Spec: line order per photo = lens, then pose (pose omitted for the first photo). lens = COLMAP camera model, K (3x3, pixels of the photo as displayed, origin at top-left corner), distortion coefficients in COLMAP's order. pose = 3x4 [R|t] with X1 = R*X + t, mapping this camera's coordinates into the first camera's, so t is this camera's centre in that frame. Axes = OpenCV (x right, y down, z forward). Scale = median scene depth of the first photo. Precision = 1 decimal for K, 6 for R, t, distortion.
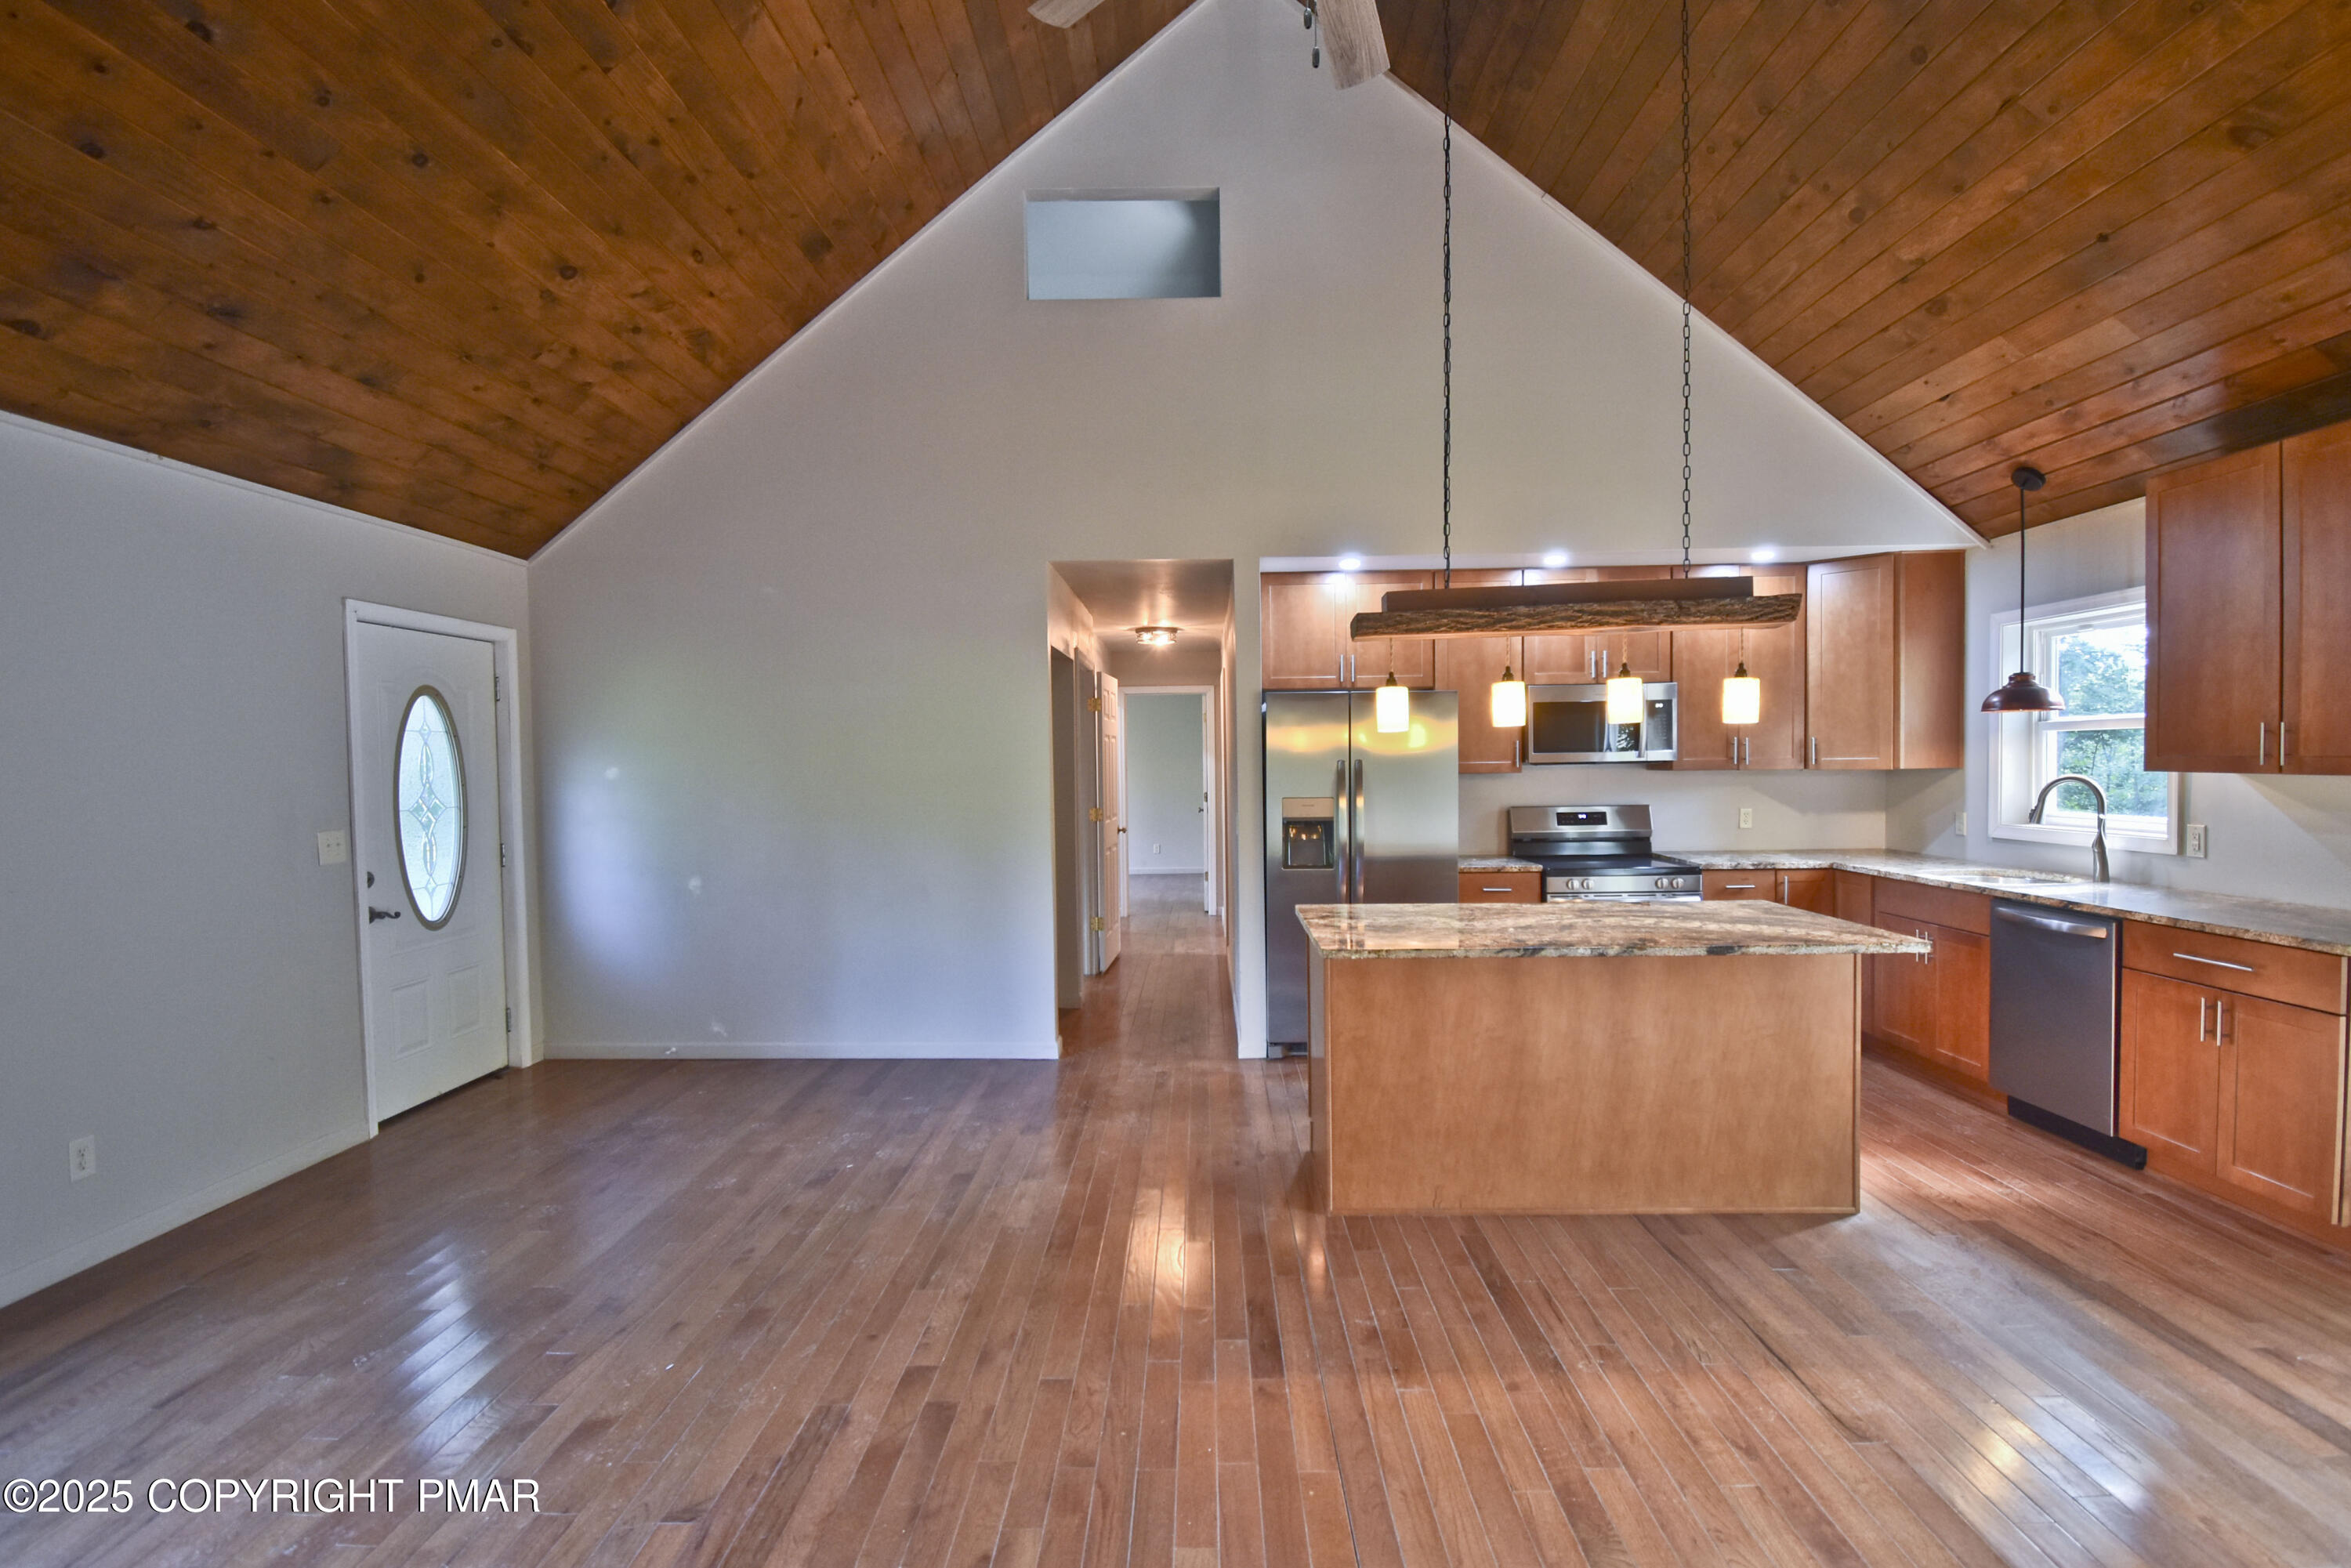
lens RADIAL K [[1081.4, 0, 1179.4], [0, 1081.4, 797.9], [0, 0, 1]] dist [0.015377, -0.022731]
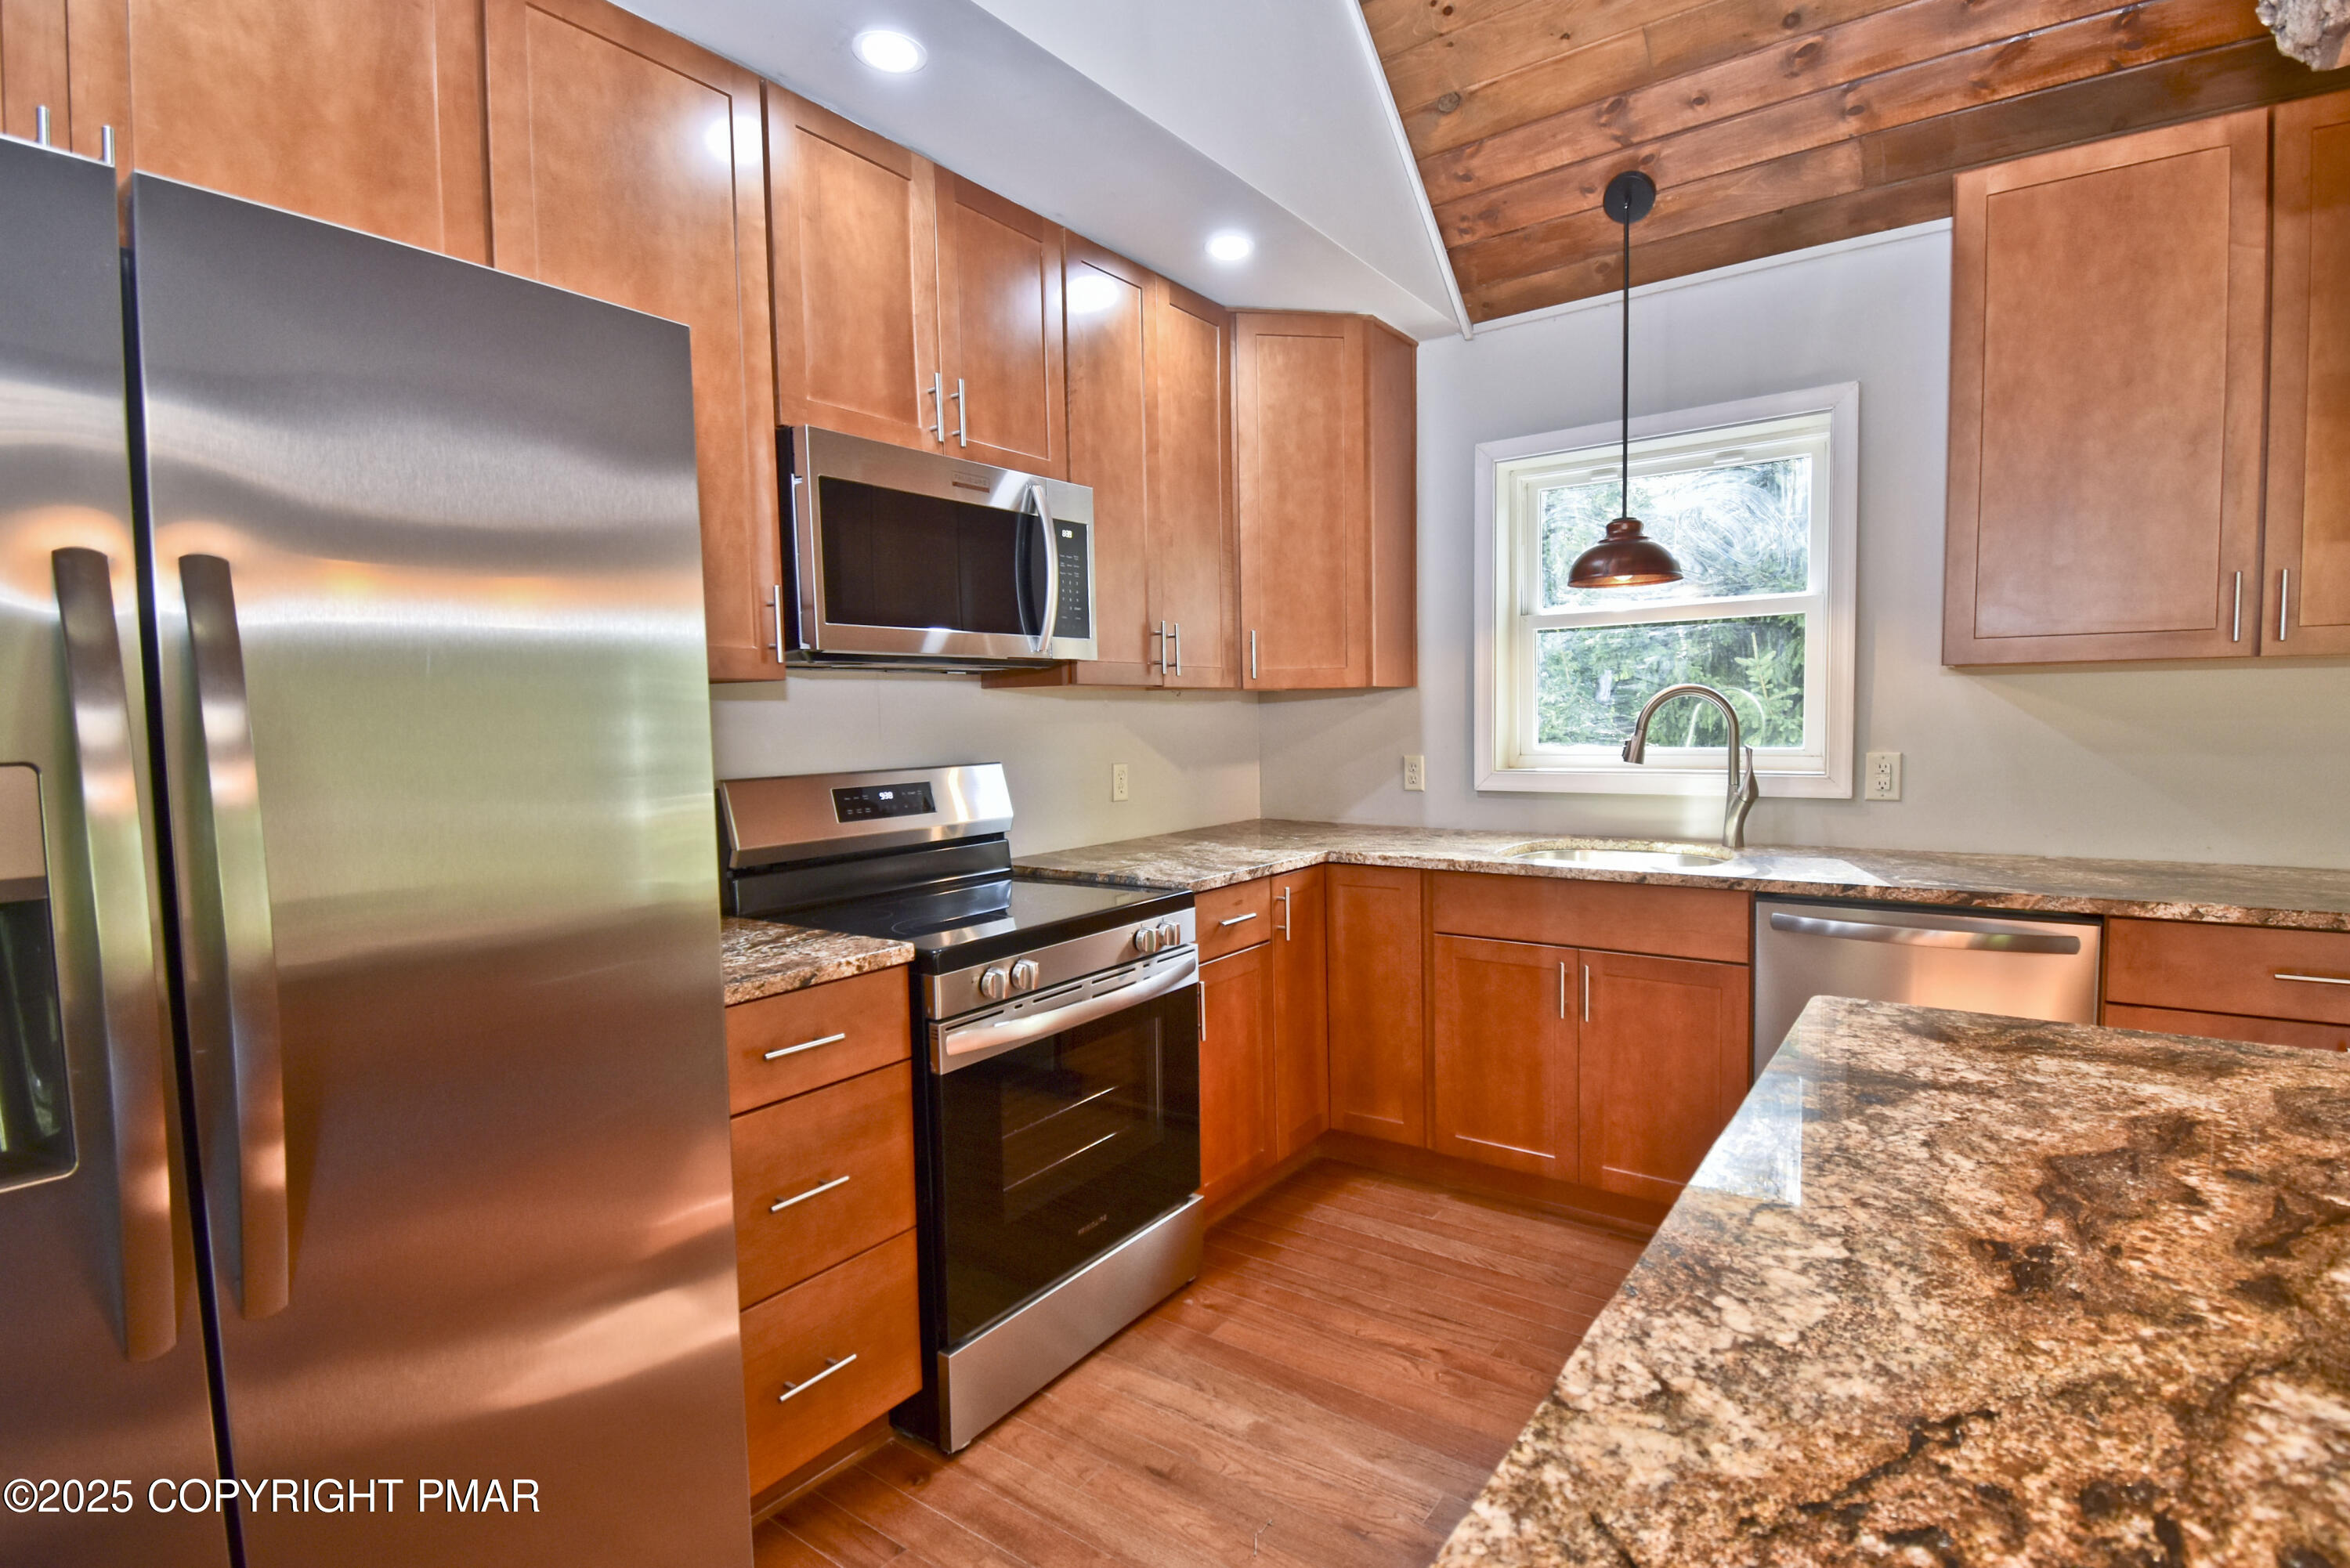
lens RADIAL K [[1113.7, 0, 1216.9], [0, 1113.7, 797.6], [0, 0, 1]] dist [0.017914, -0.025594]
pose [[0.558307, -0.058116, 0.827597, 0.132668], [0.040339, 0.998265, 0.042888, 0.006751], [-0.828653, 0.009440, 0.559683, 0.966517]]
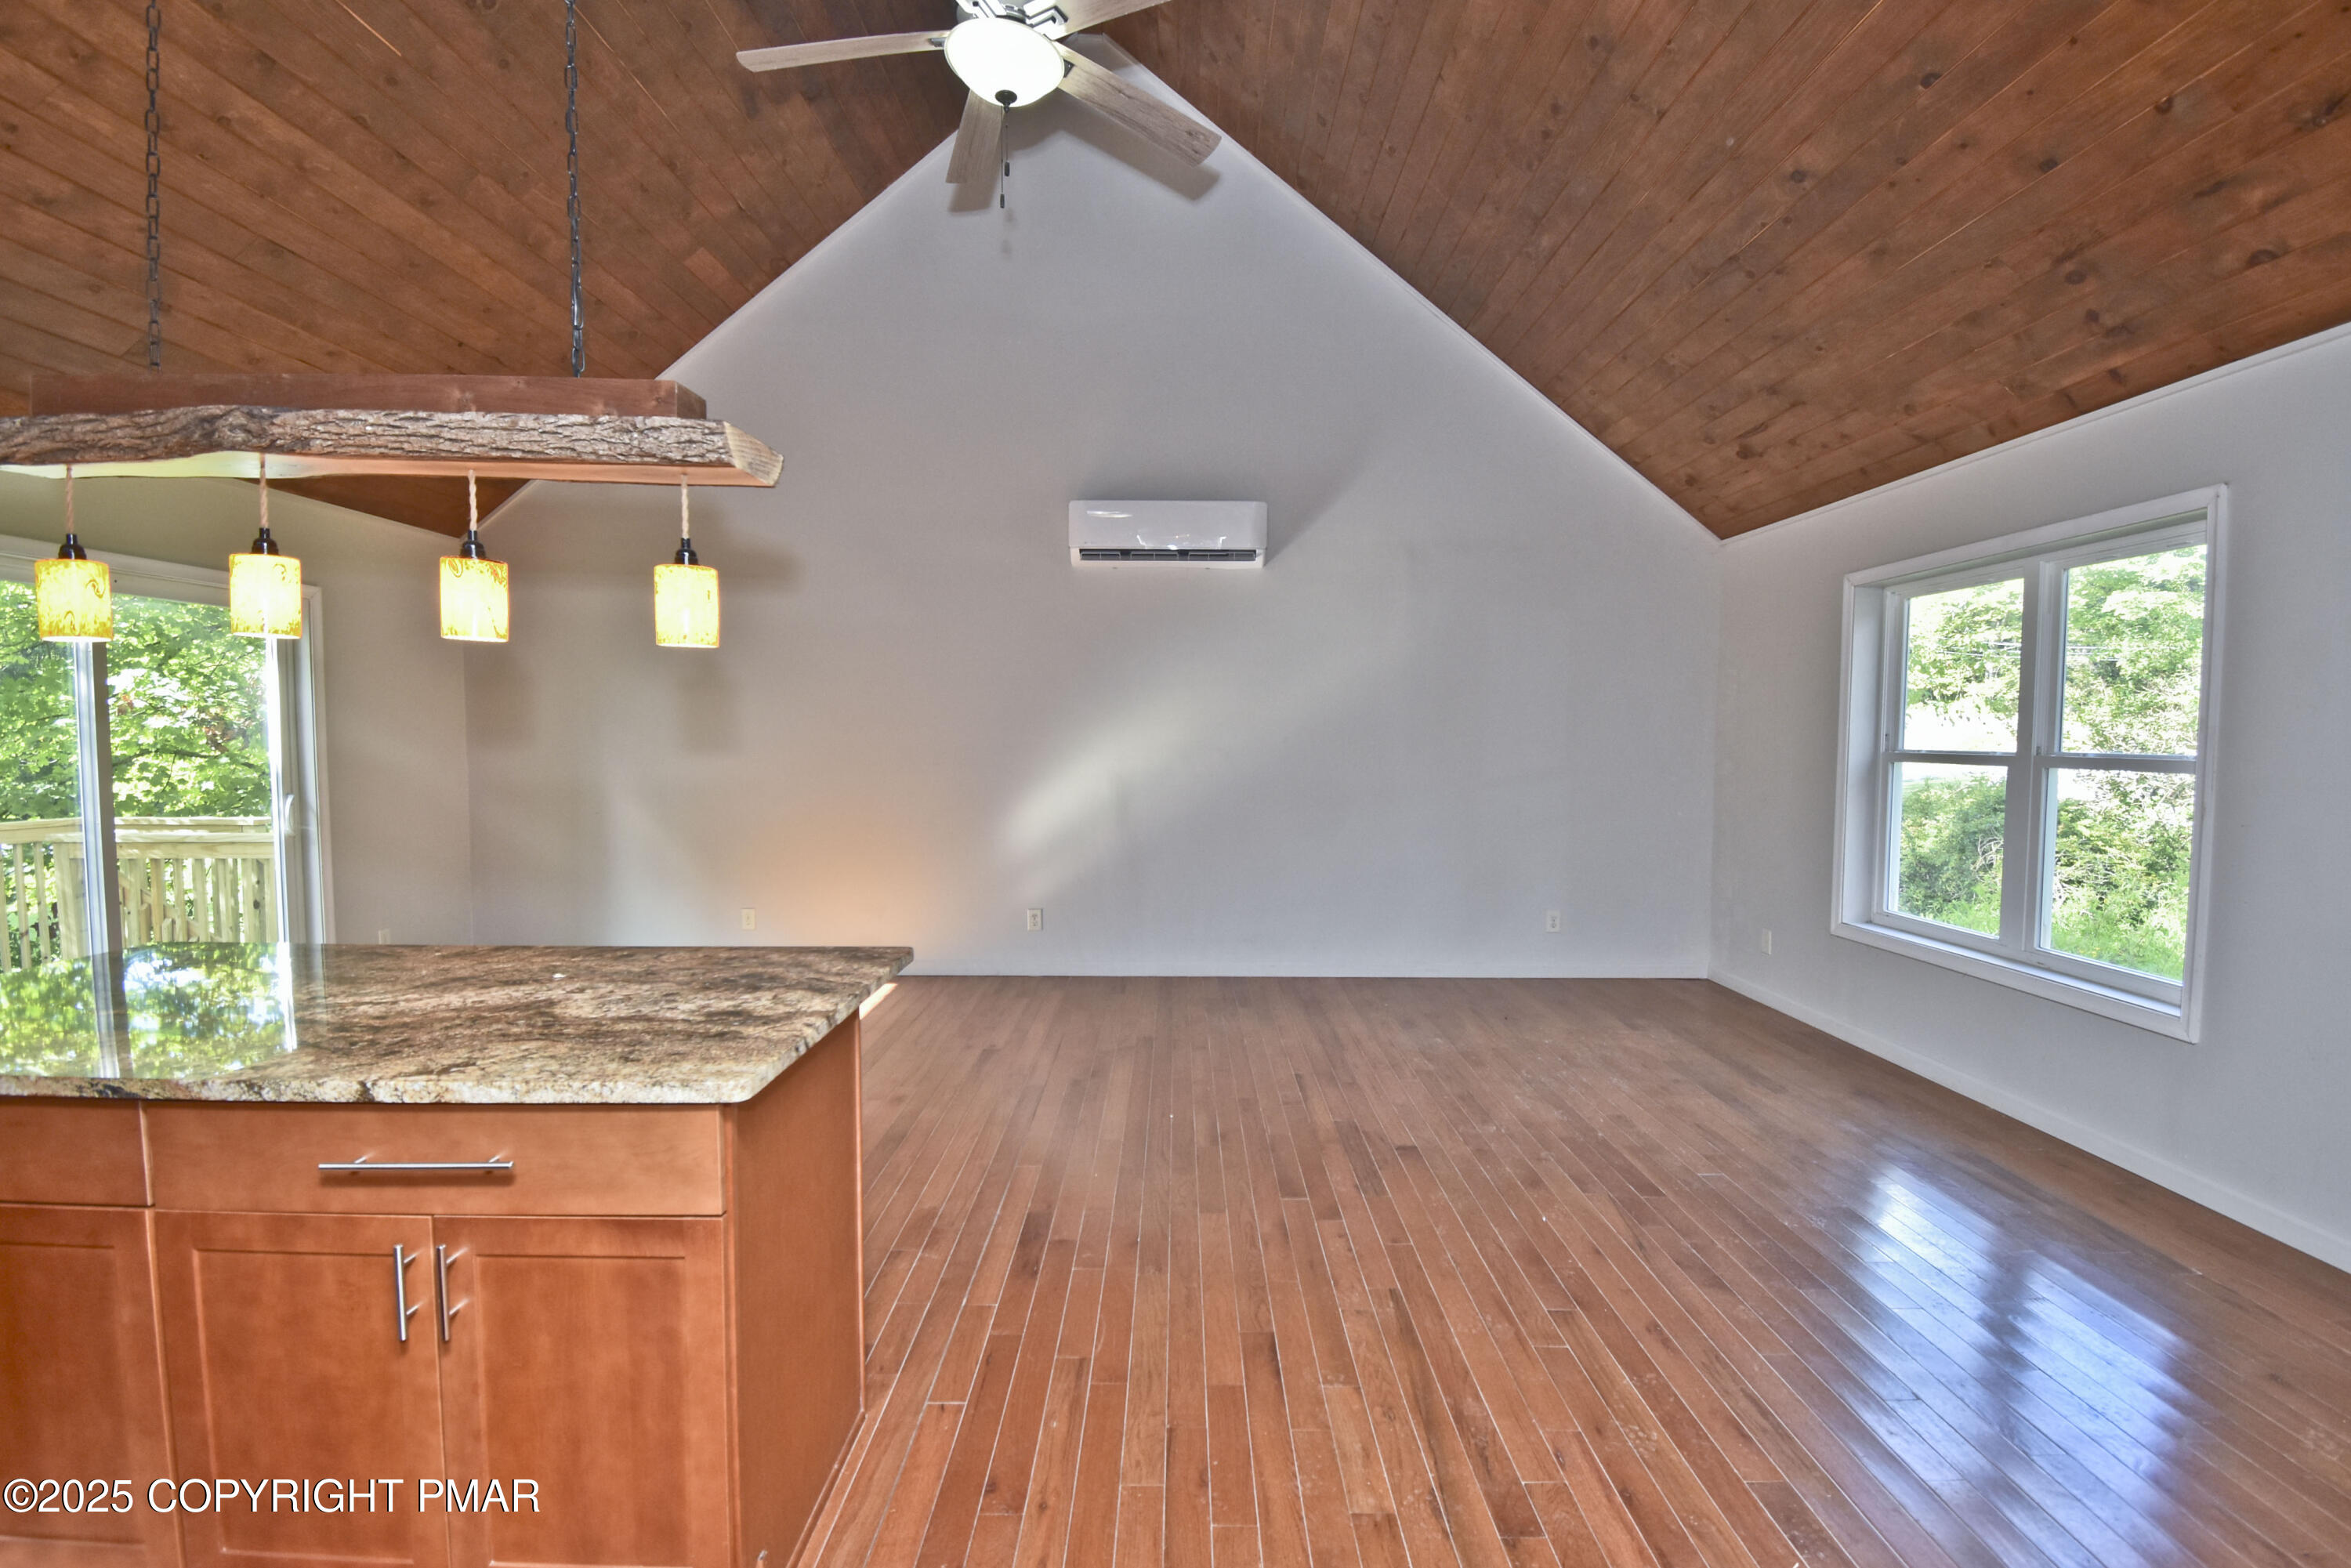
lens RADIAL K [[1081.4, 0, 1179.4], [0, 1081.4, 797.9], [0, 0, 1]] dist [0.015377, -0.022731]
pose [[-0.999661, 0.012256, -0.022982, -0.033813], [0.010005, 0.995366, 0.095634, -0.032072], [0.024048, 0.095371, -0.995151, 1.390583]]
